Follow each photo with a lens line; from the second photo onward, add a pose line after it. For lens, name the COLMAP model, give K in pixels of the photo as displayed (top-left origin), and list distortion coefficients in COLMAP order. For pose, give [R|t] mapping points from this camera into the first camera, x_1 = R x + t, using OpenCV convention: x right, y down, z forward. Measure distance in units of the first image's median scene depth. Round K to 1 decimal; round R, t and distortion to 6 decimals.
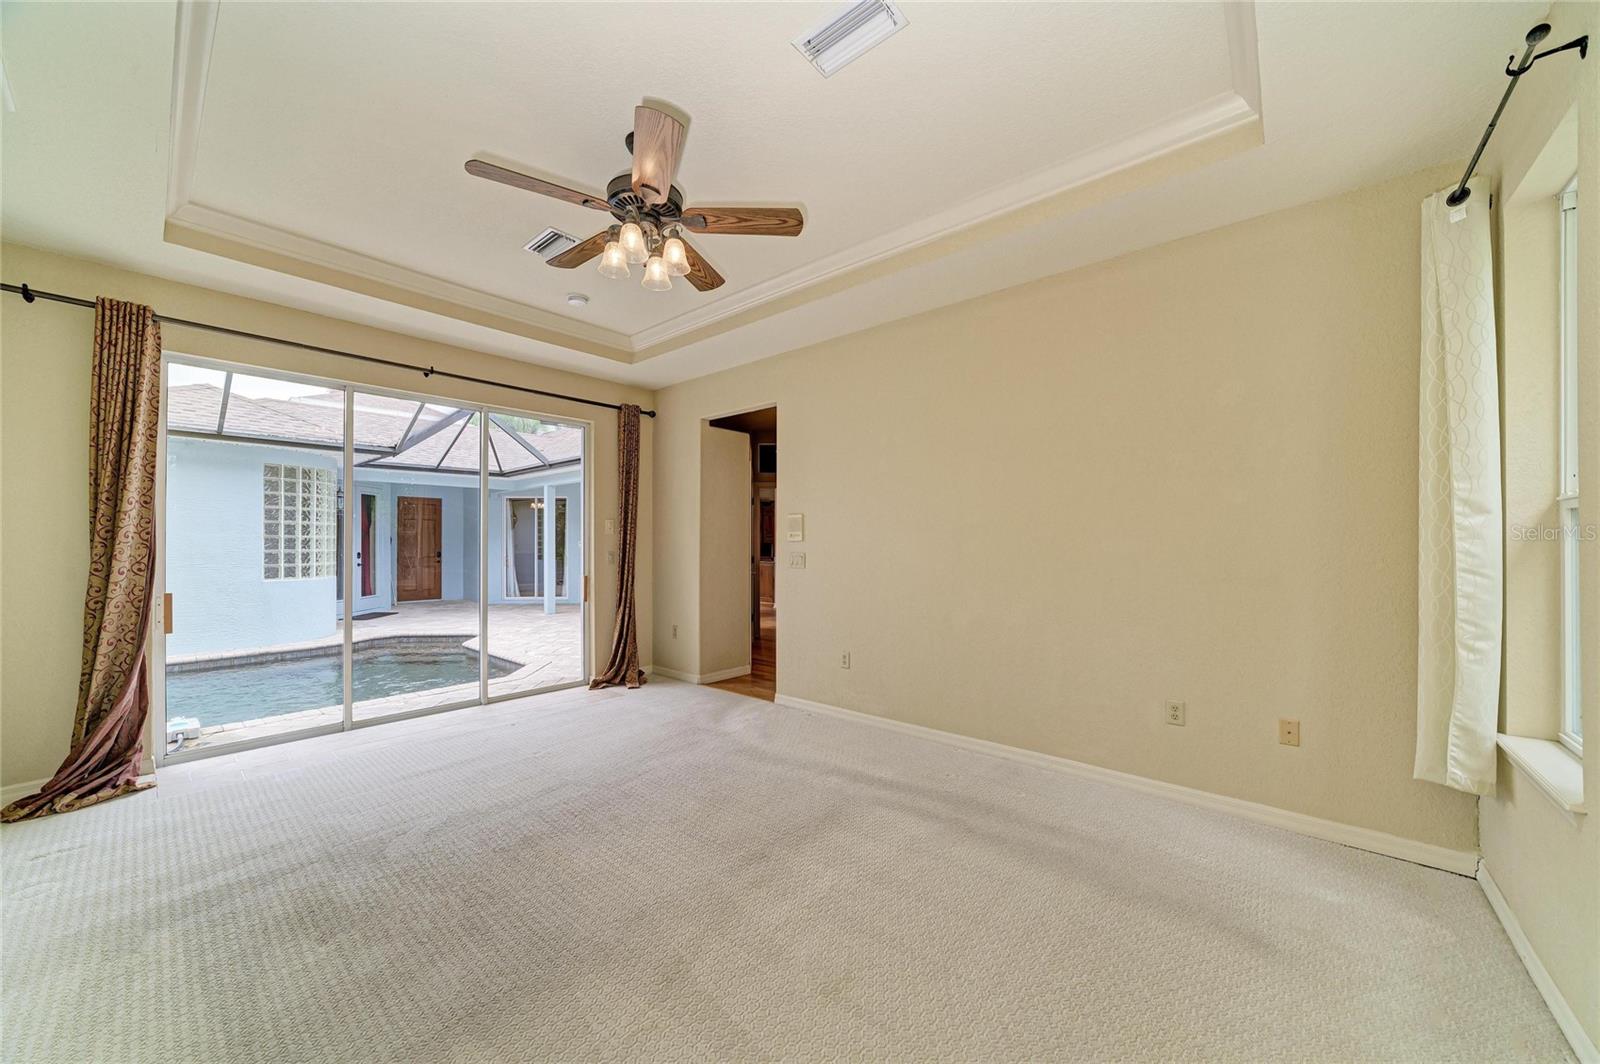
lens RADIAL K [[585.1, 0, 802.7], [0, 585.1, 539.7], [0, 0, 1]] dist [-0.022803, 0.006306]
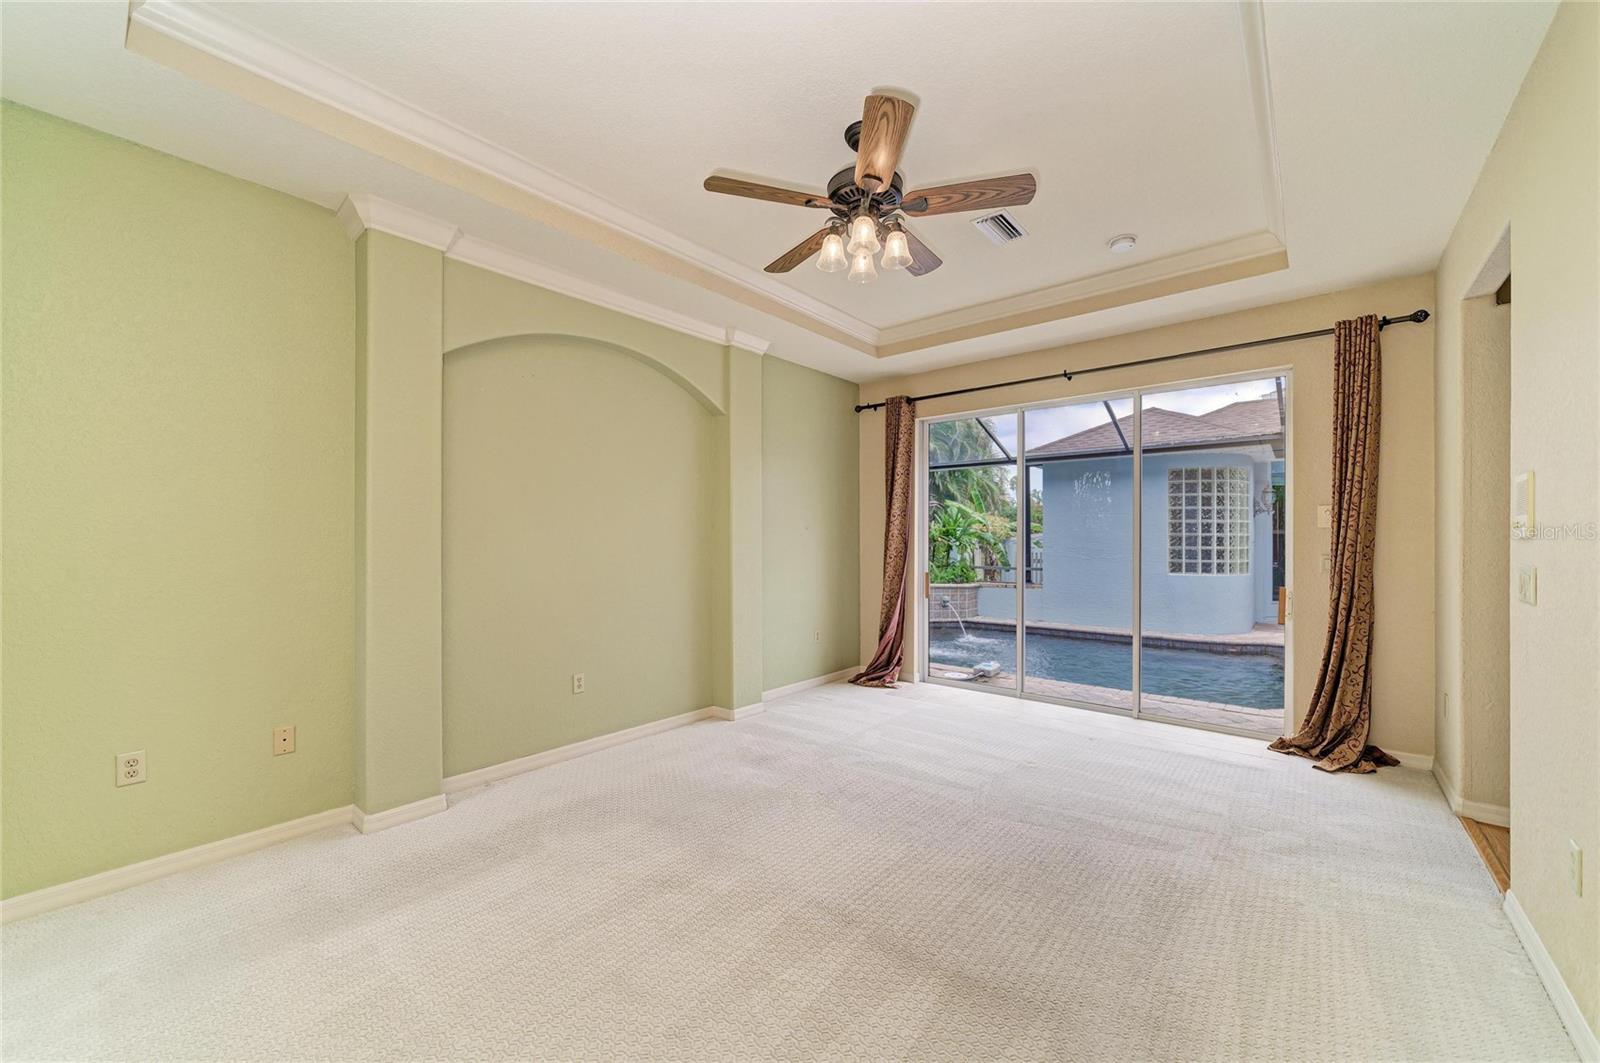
lens RADIAL K [[611.8, 0, 805.2], [0, 611.8, 540.4], [0, 0, 1]] dist [-0.020804, 0.007192]
pose [[0.004388, 0.001899, -0.999989, 0.324969], [0.003852, 0.999991, 0.001916, 0.001092], [0.999983, -0.003860, 0.004381, 0.386197]]
